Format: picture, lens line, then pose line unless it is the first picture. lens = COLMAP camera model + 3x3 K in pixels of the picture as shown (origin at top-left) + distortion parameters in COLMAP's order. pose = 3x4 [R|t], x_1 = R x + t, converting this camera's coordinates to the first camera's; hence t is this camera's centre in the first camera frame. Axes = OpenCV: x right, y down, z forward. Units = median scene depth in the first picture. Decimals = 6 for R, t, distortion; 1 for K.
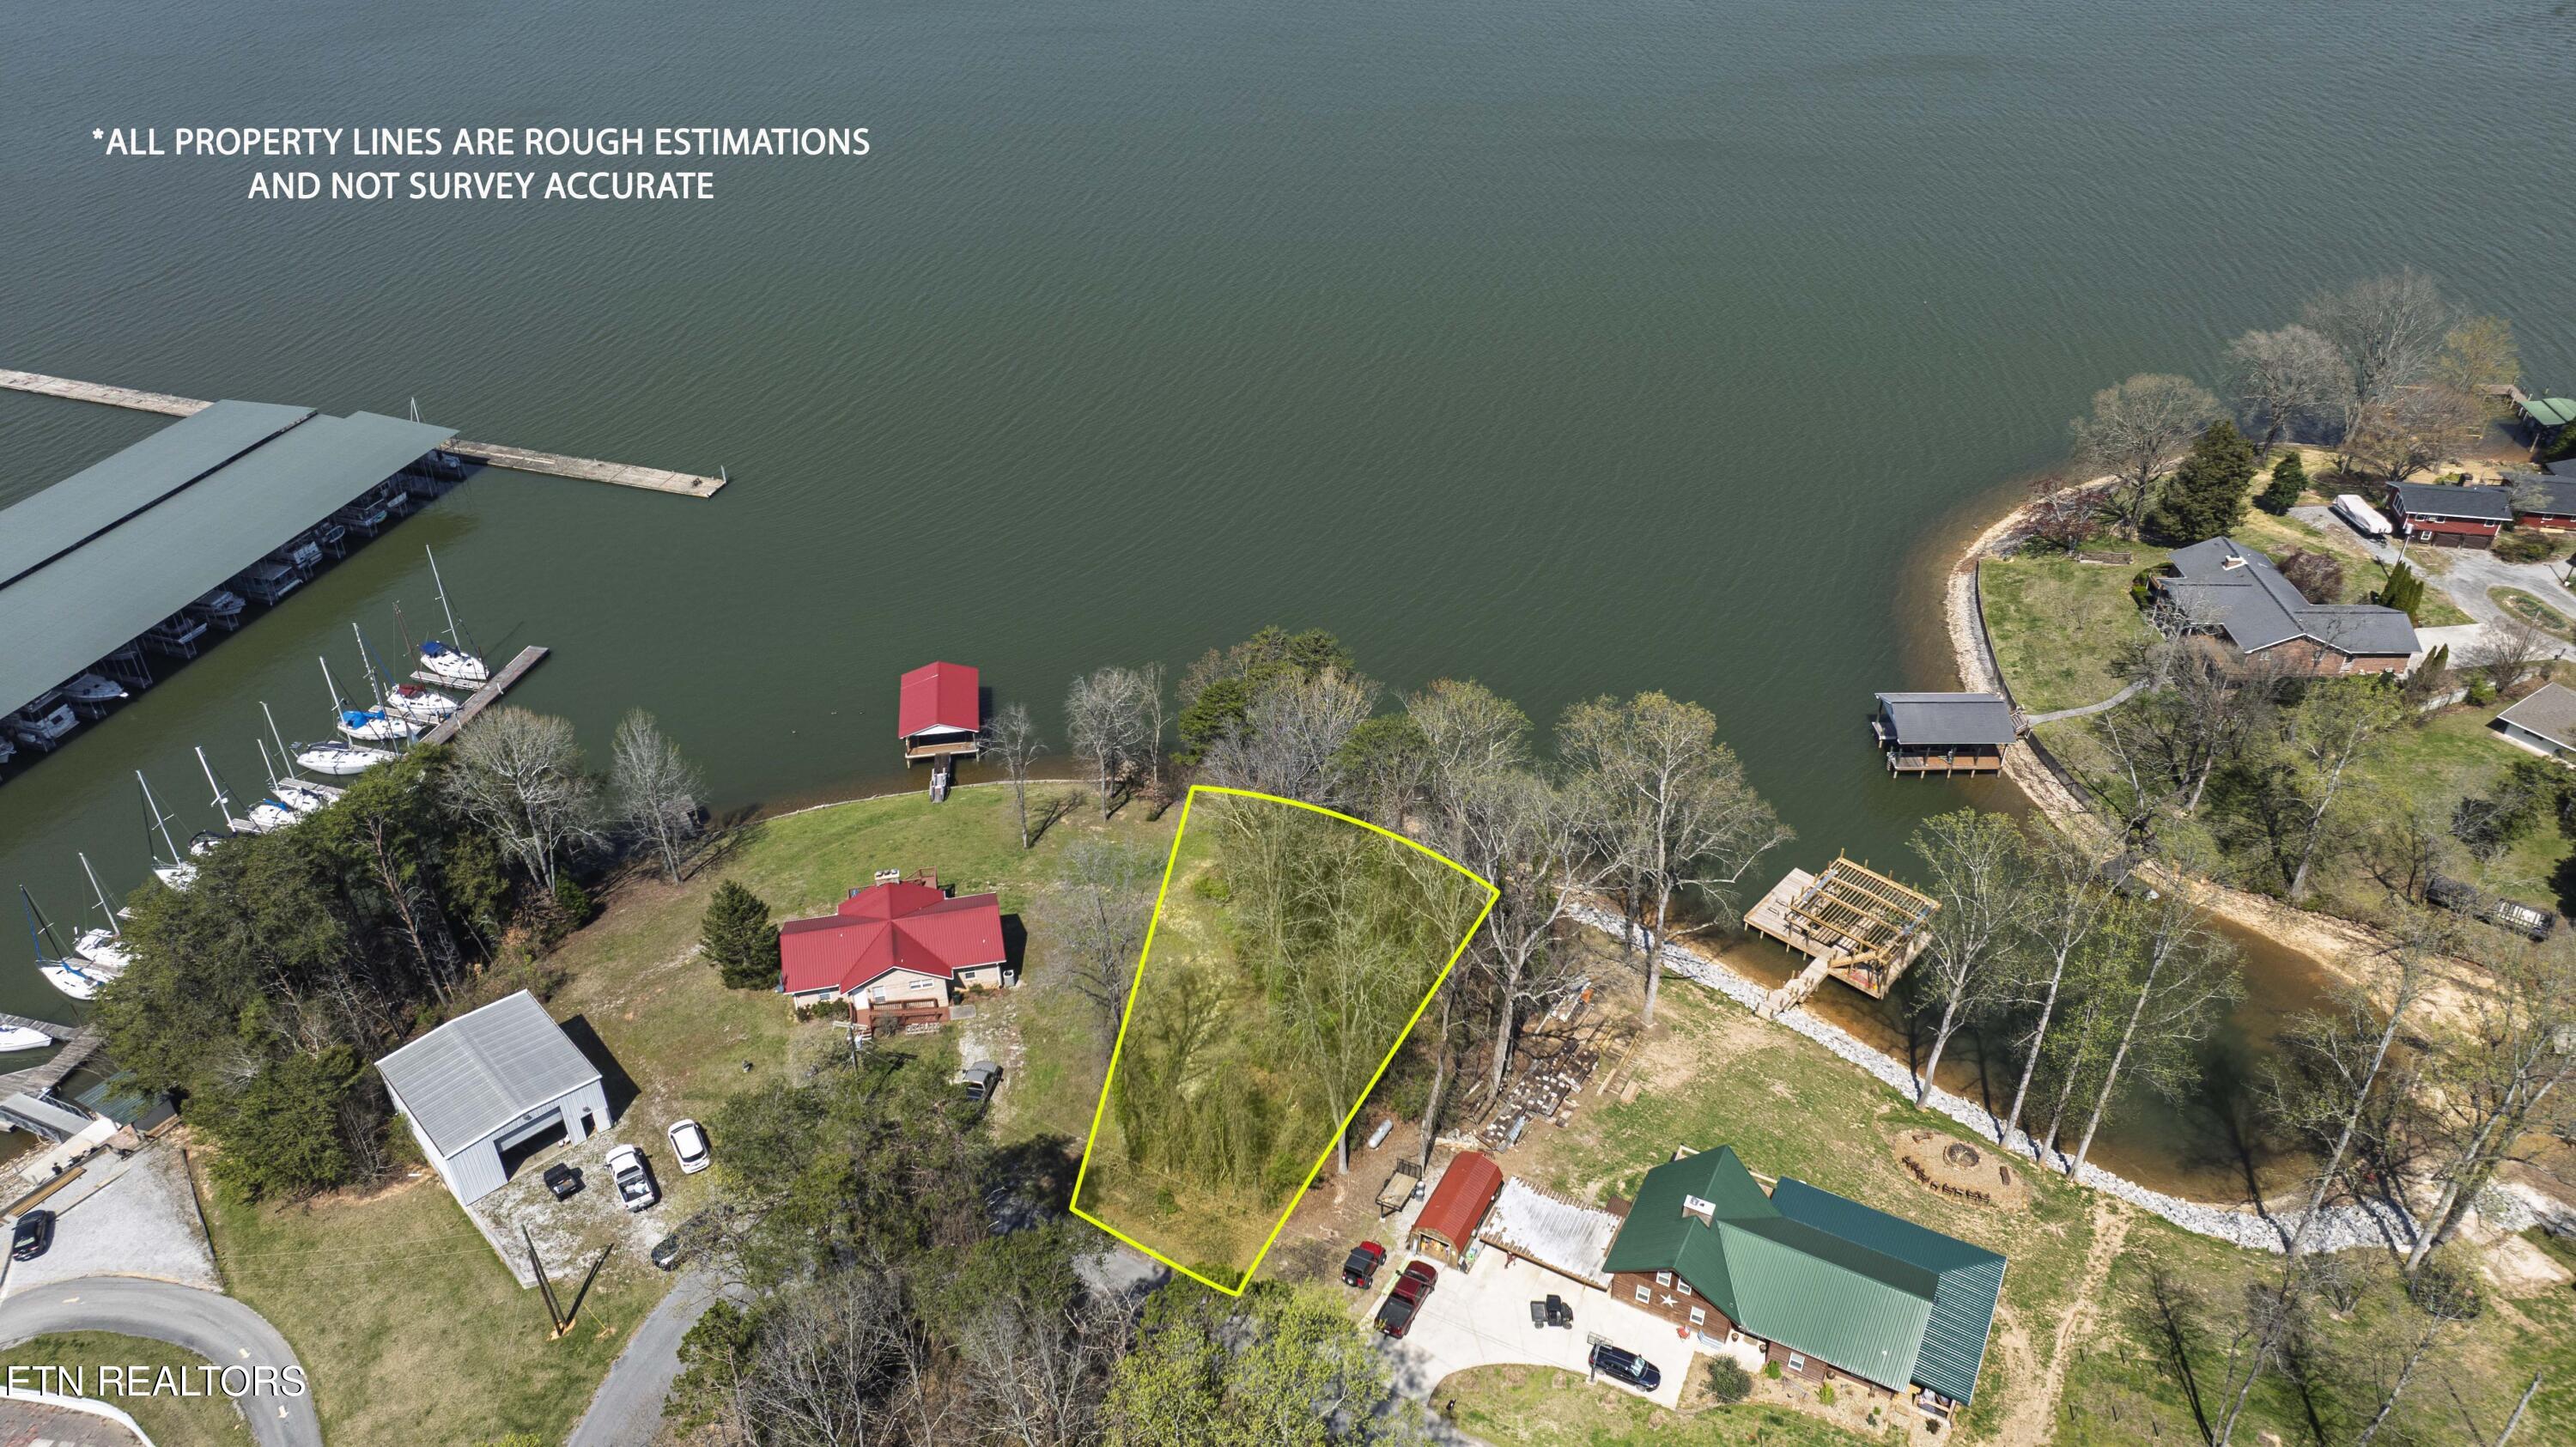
lens RADIAL K [[1827.8, 0, 1293.6], [0, 1827.8, 715.6], [0, 0, 1]] dist [-0.096228, 0.120386]
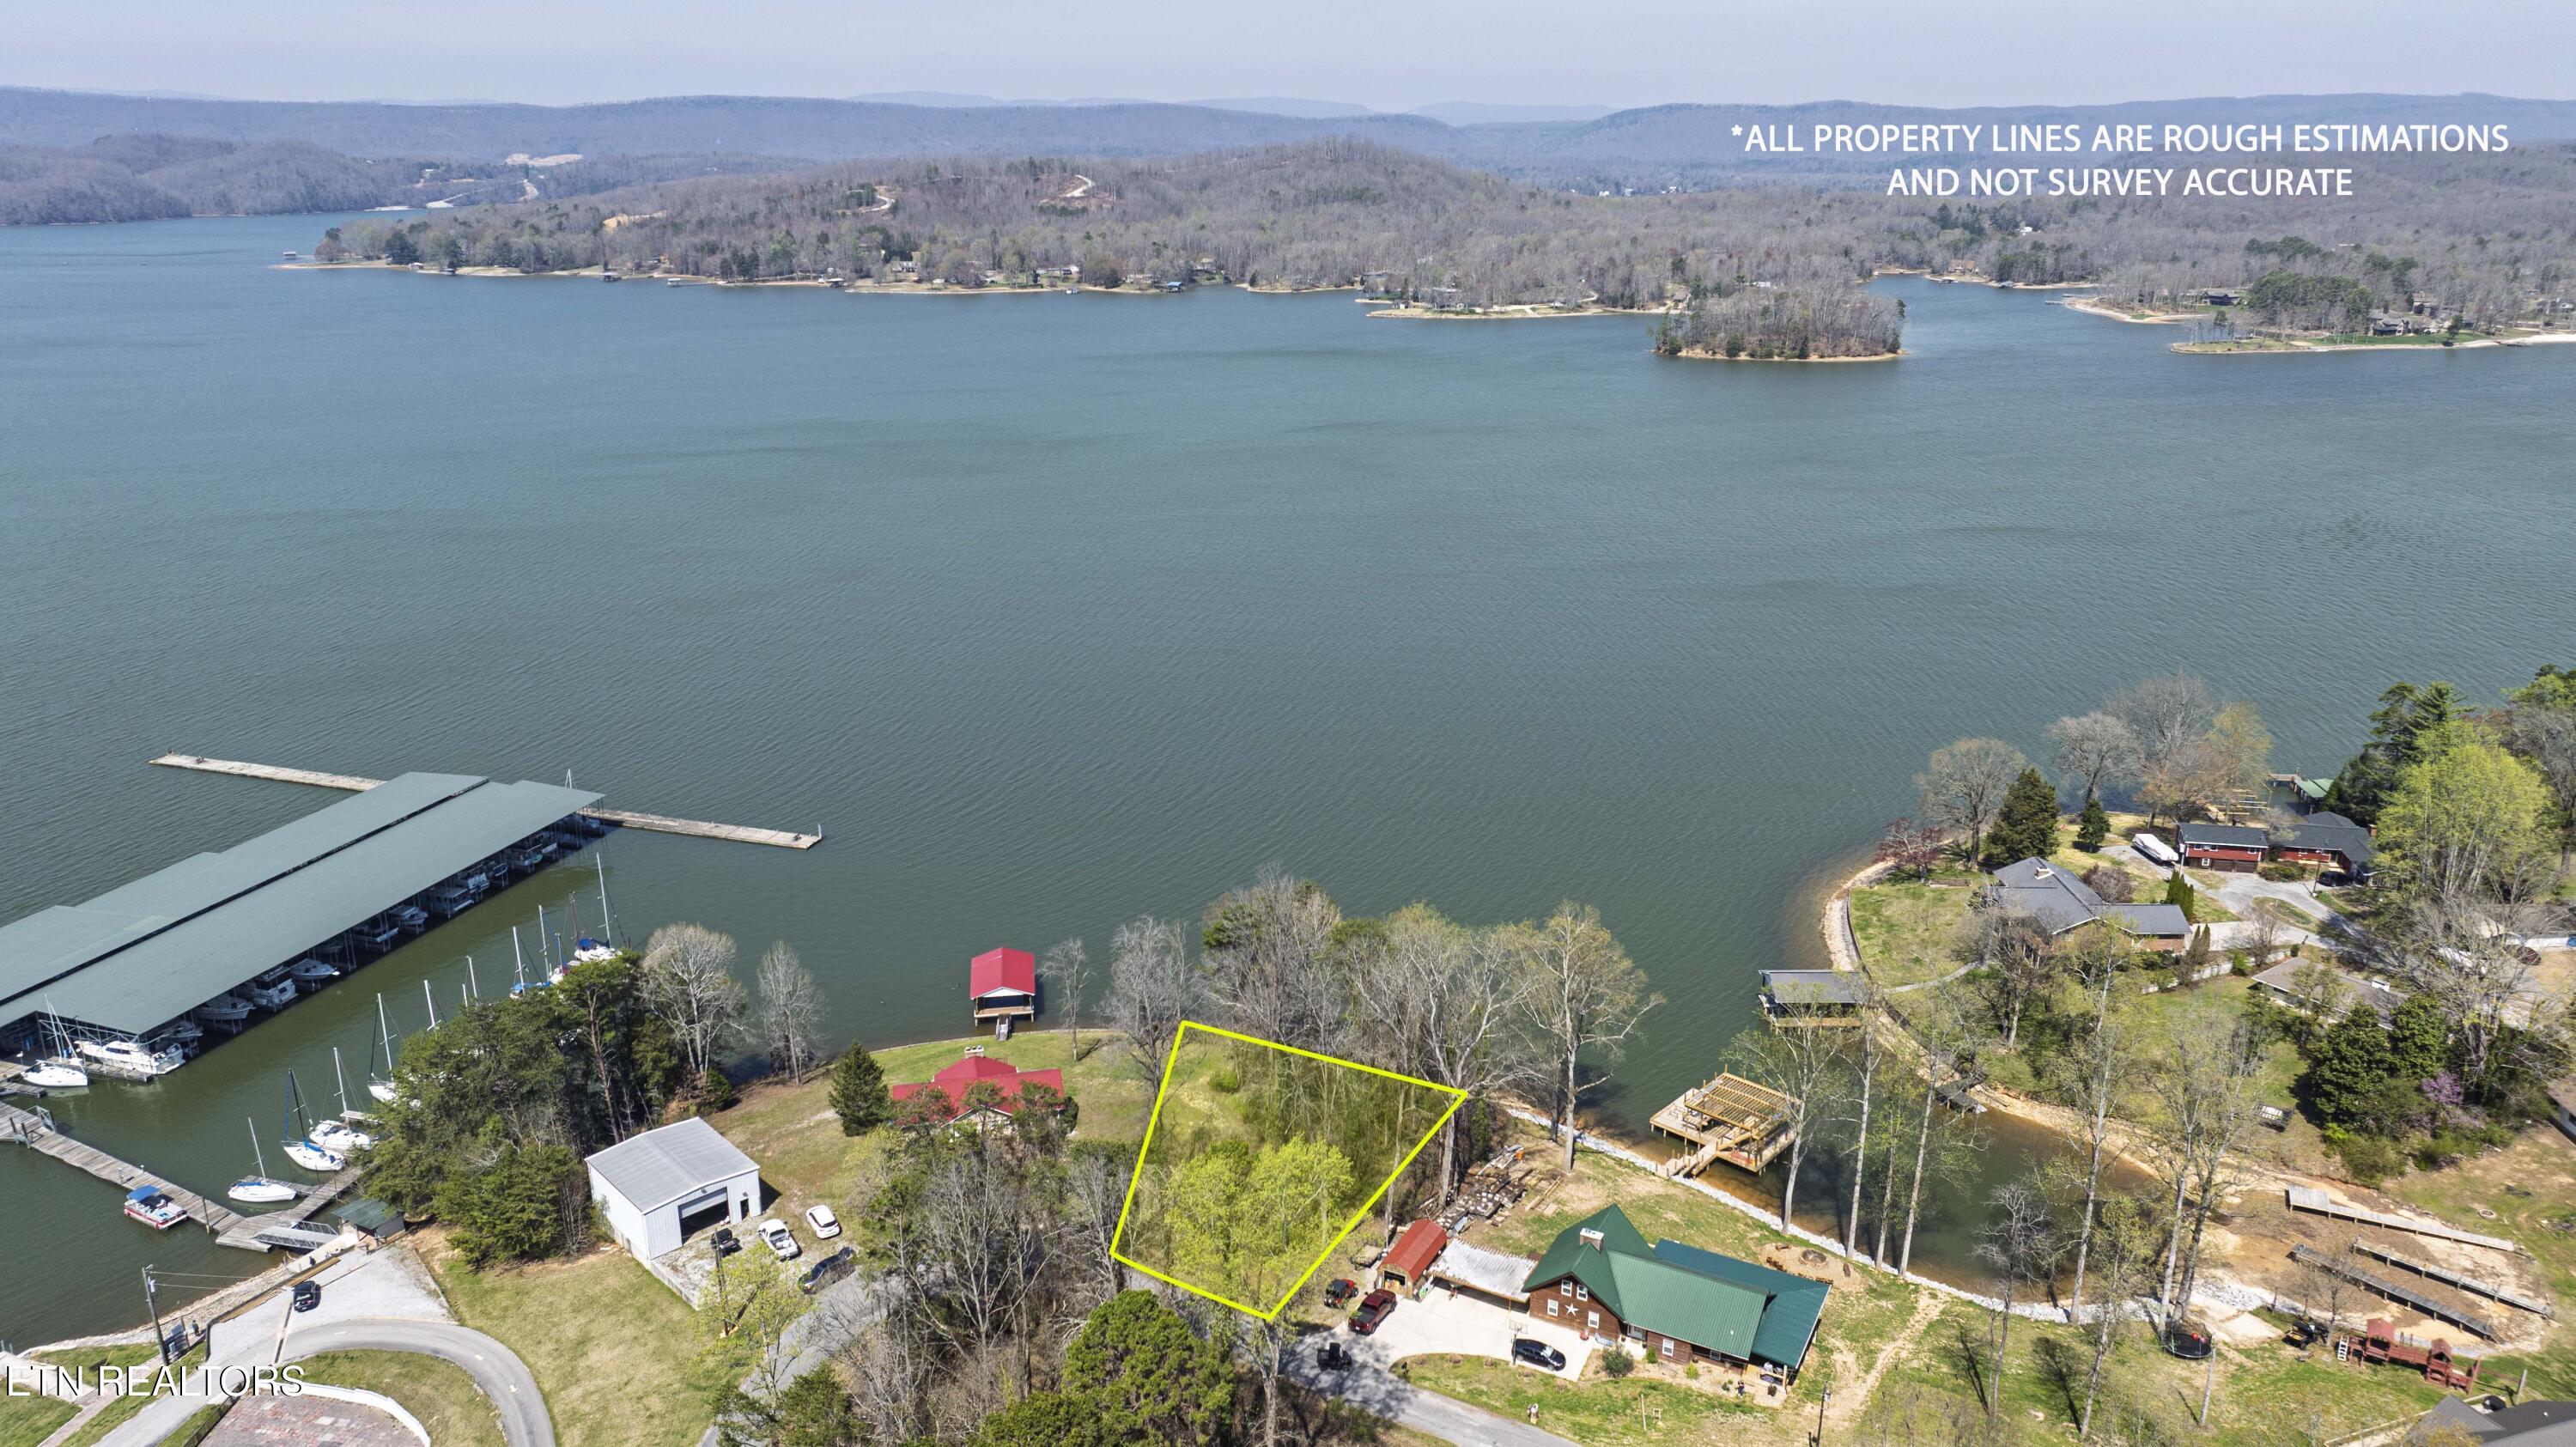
lens RADIAL K [[1827.8, 0, 1293.6], [0, 1827.8, 715.6], [0, 0, 1]] dist [-0.096228, 0.120386]
pose [[0.999993, 0.003584, 0.001103, 0.001354], [-0.003118, 0.958067, -0.286528, 0.237954], [-0.002084, 0.286523, 0.958071, -0.321104]]
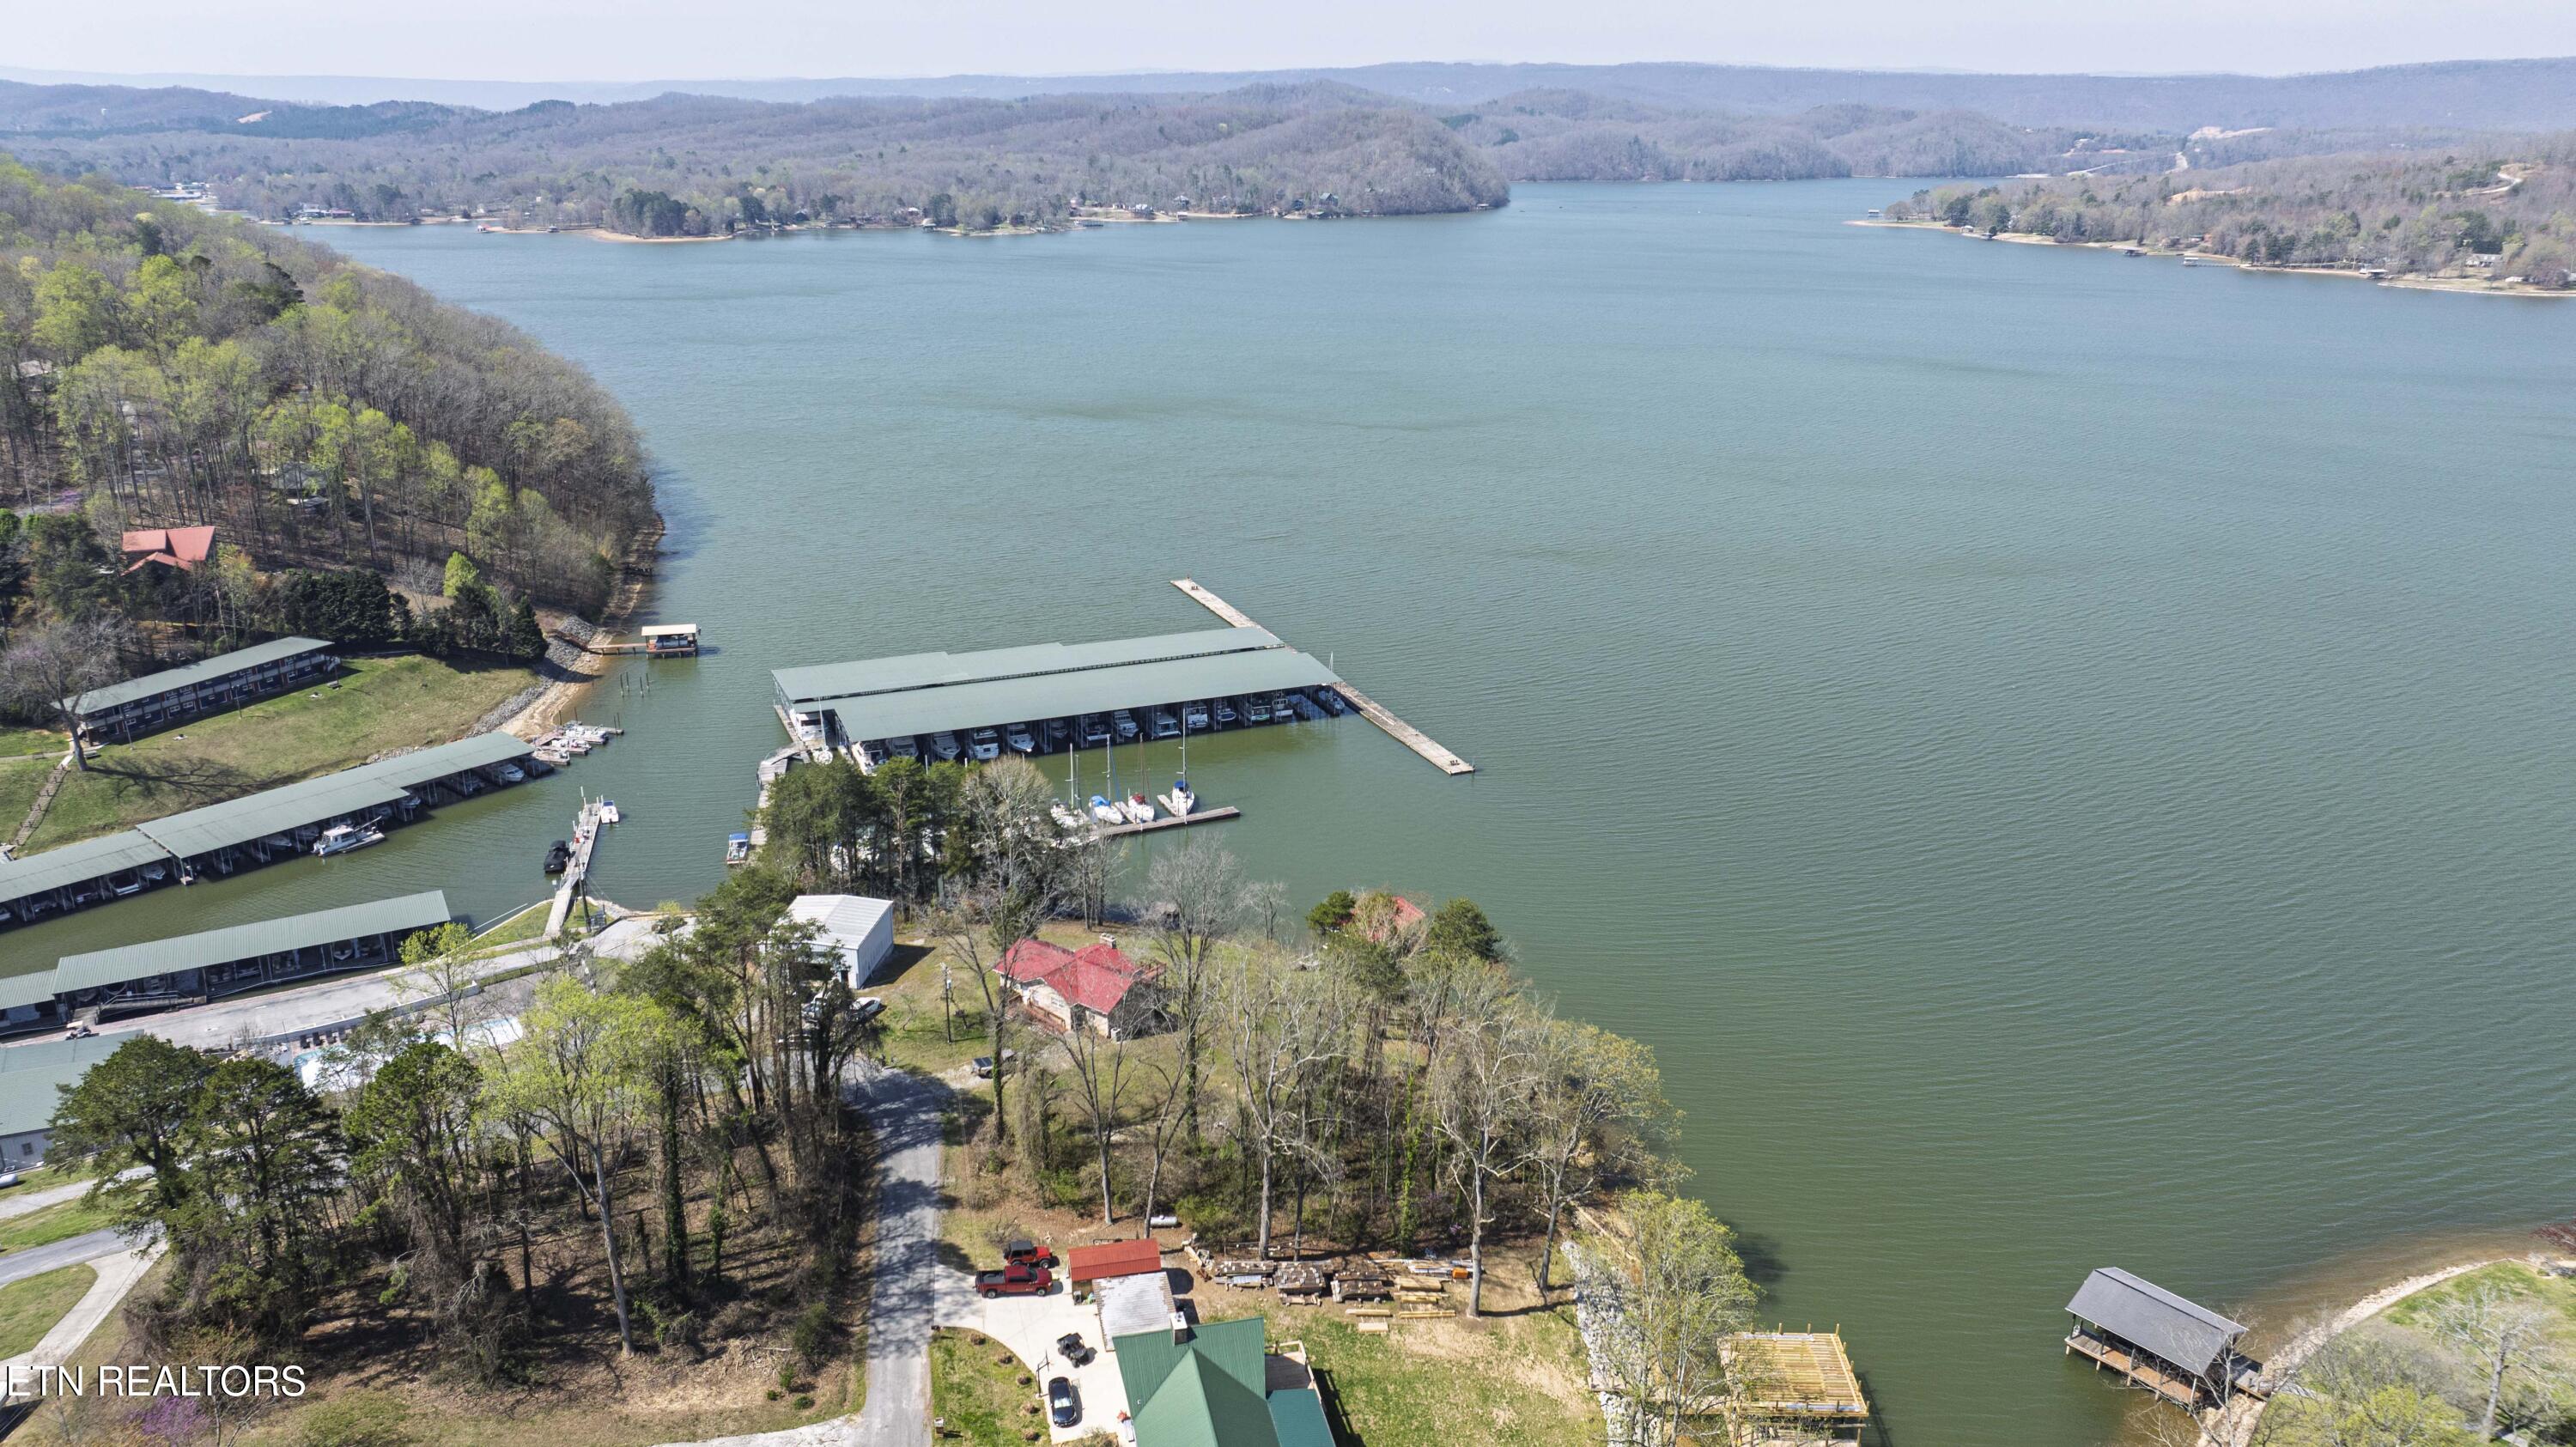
lens RADIAL K [[1827.8, 0, 1293.6], [0, 1827.8, 715.6], [0, 0, 1]] dist [-0.096228, 0.120386]
pose [[0.641328, 0.245468, -0.726941, 0.840775], [-0.433998, 0.897366, -0.079869, -0.013051], [0.632727, 0.366714, 0.682039, 0.099293]]
